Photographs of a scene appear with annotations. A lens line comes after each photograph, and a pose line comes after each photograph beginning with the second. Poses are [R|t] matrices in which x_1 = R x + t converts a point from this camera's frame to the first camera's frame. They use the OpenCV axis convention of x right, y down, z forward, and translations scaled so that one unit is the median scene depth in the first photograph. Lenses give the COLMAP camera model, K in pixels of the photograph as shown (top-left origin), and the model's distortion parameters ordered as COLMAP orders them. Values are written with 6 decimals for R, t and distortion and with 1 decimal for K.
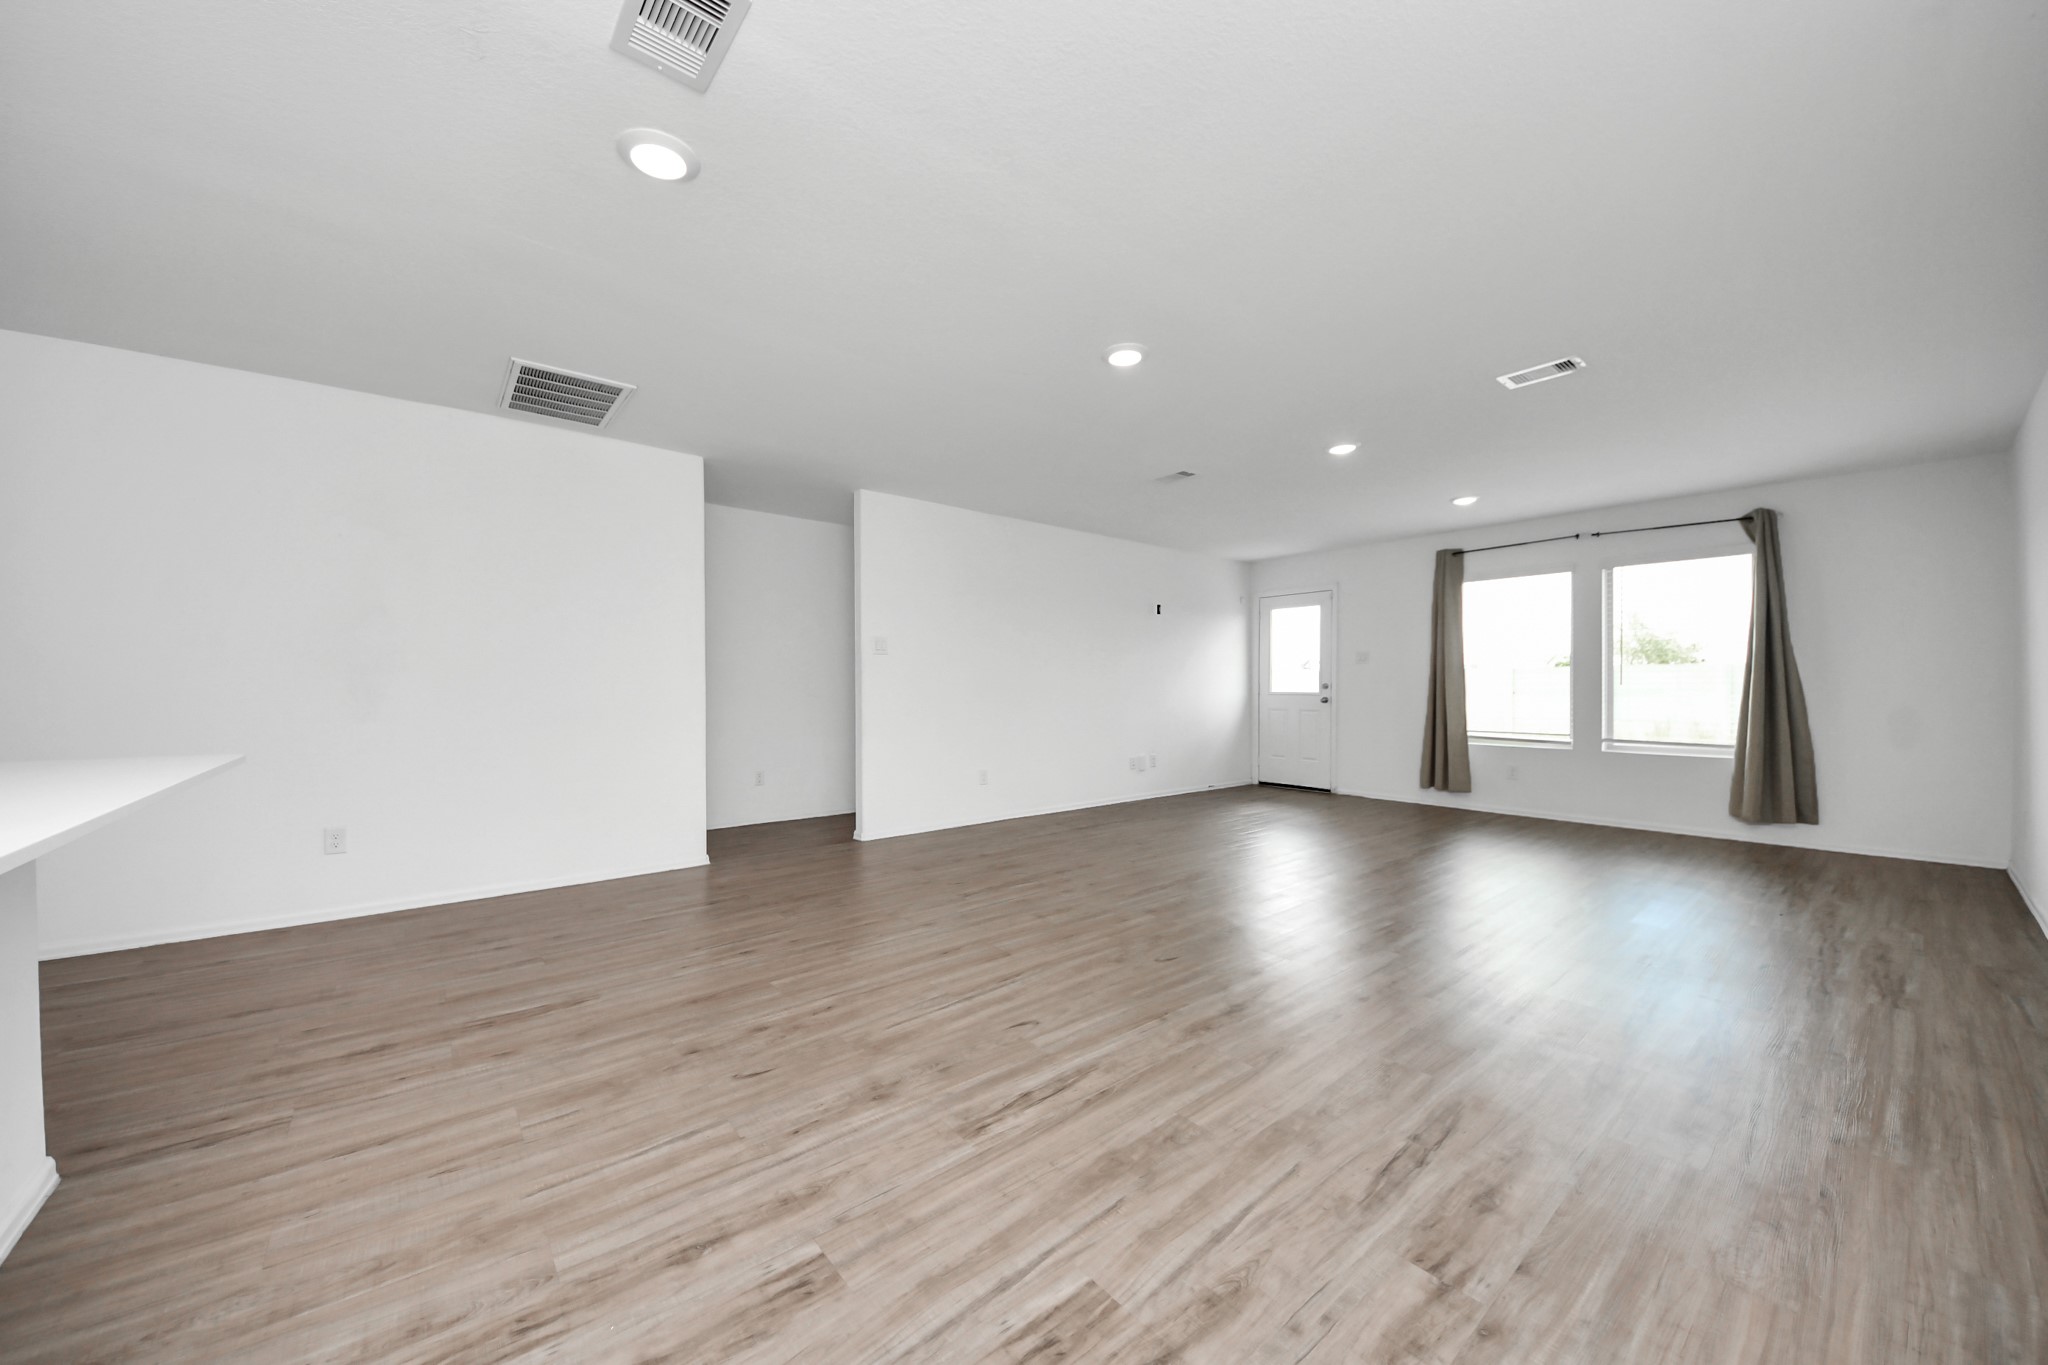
lens RADIAL K [[727.3, 0, 1019.4], [0, 727.3, 691.0], [0, 0, 1]] dist [0.046959, -0.026953]
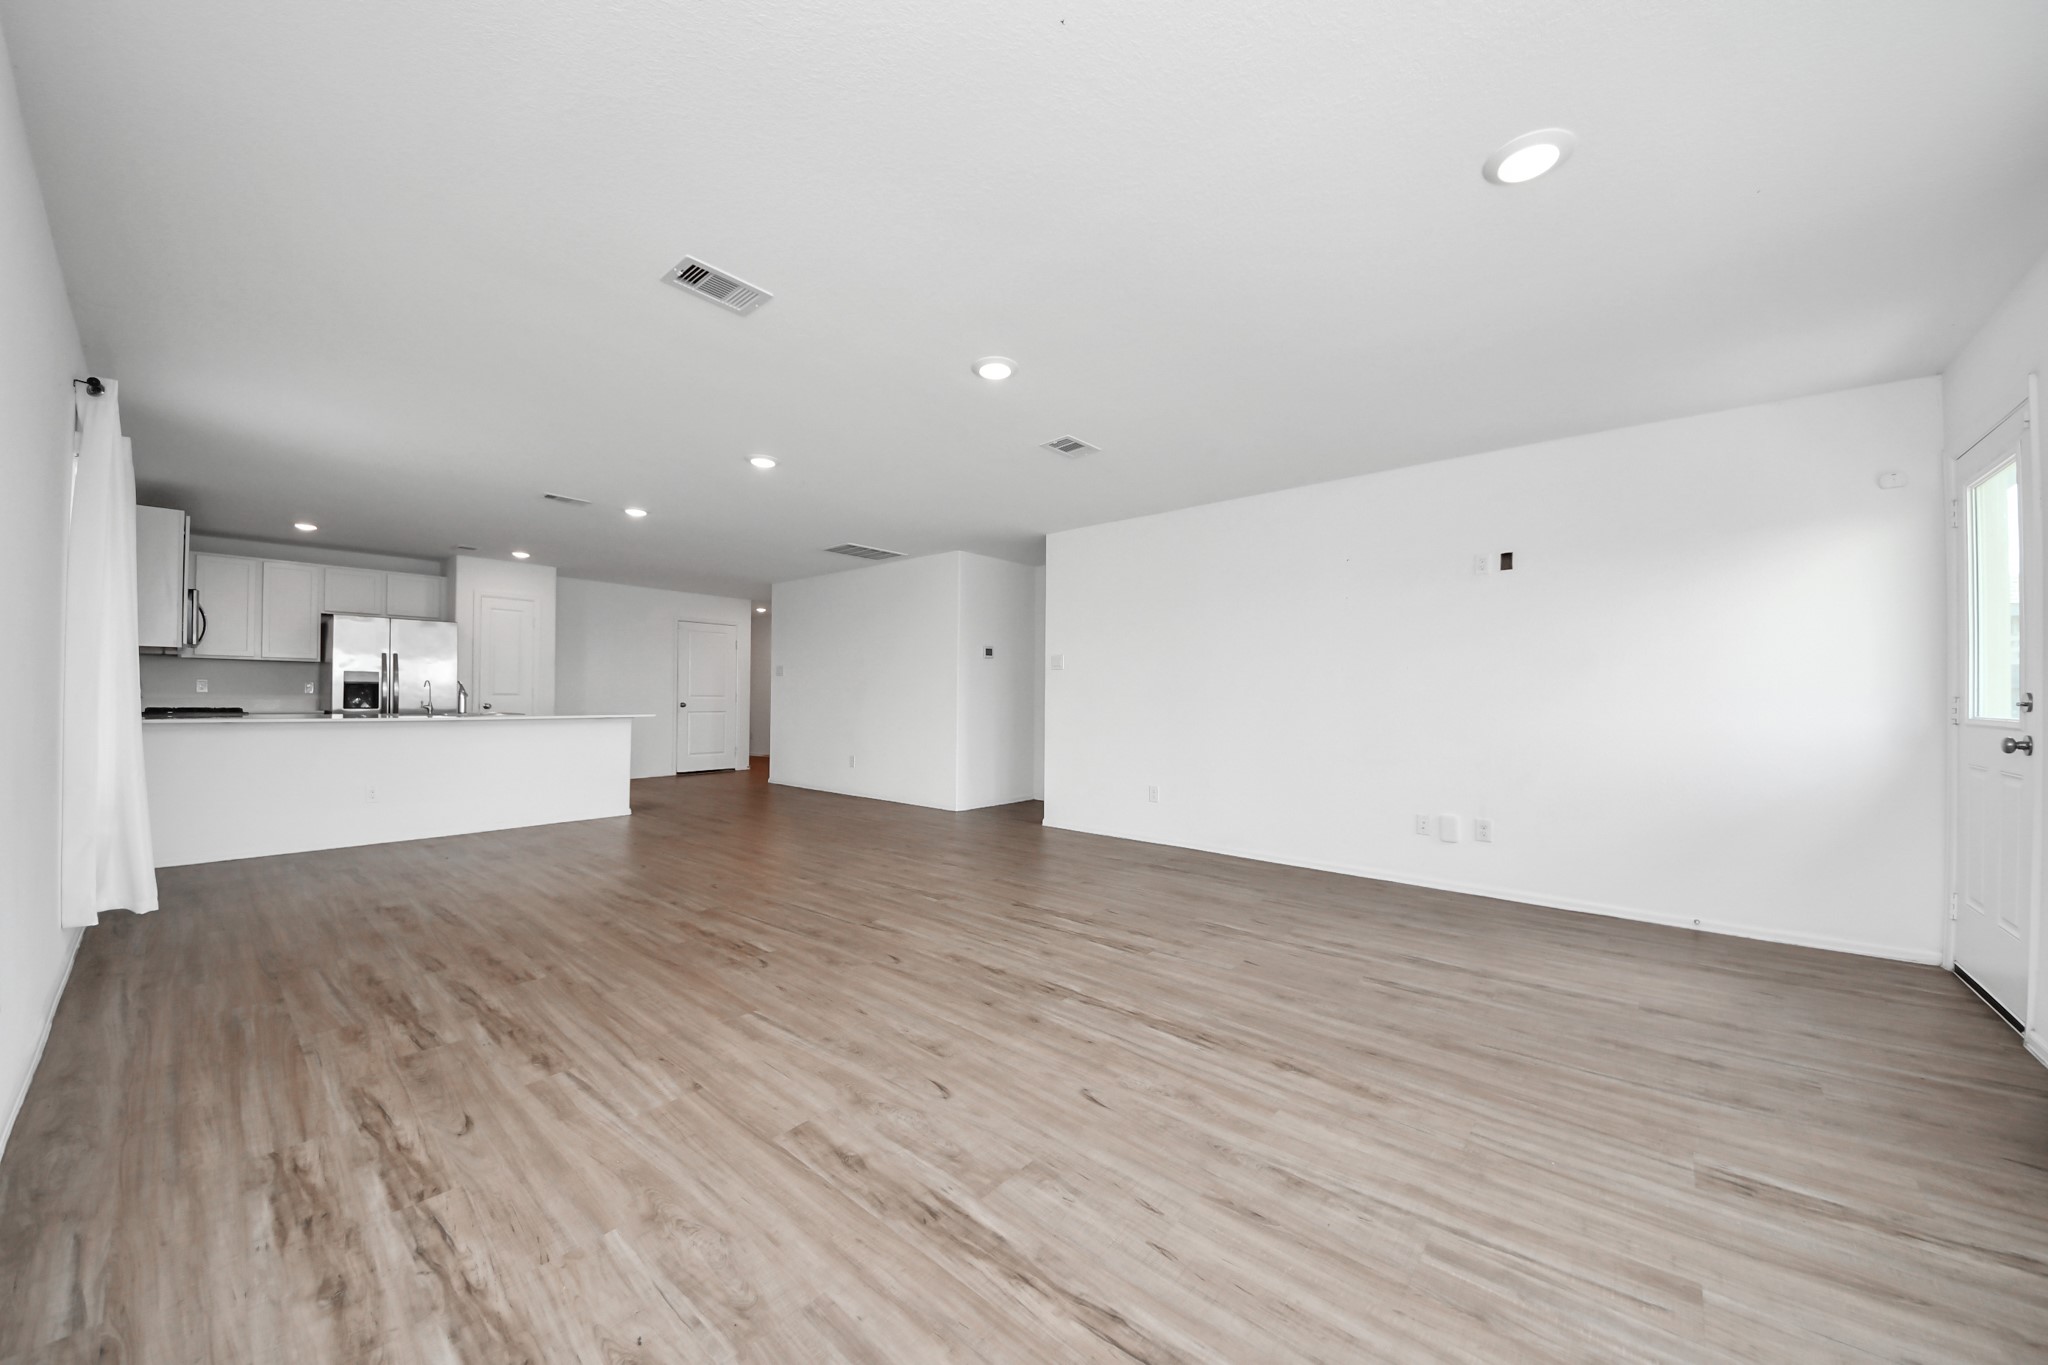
lens RADIAL K [[730.8, 0, 1015.0], [0, 730.8, 689.9], [0, 0, 1]] dist [0.021766, -0.016965]
pose [[0.160292, -0.006221, -0.987050, 2.201525], [-0.011342, 0.999903, -0.008144, -0.017133], [0.987004, 0.012501, 0.160206, 1.739625]]
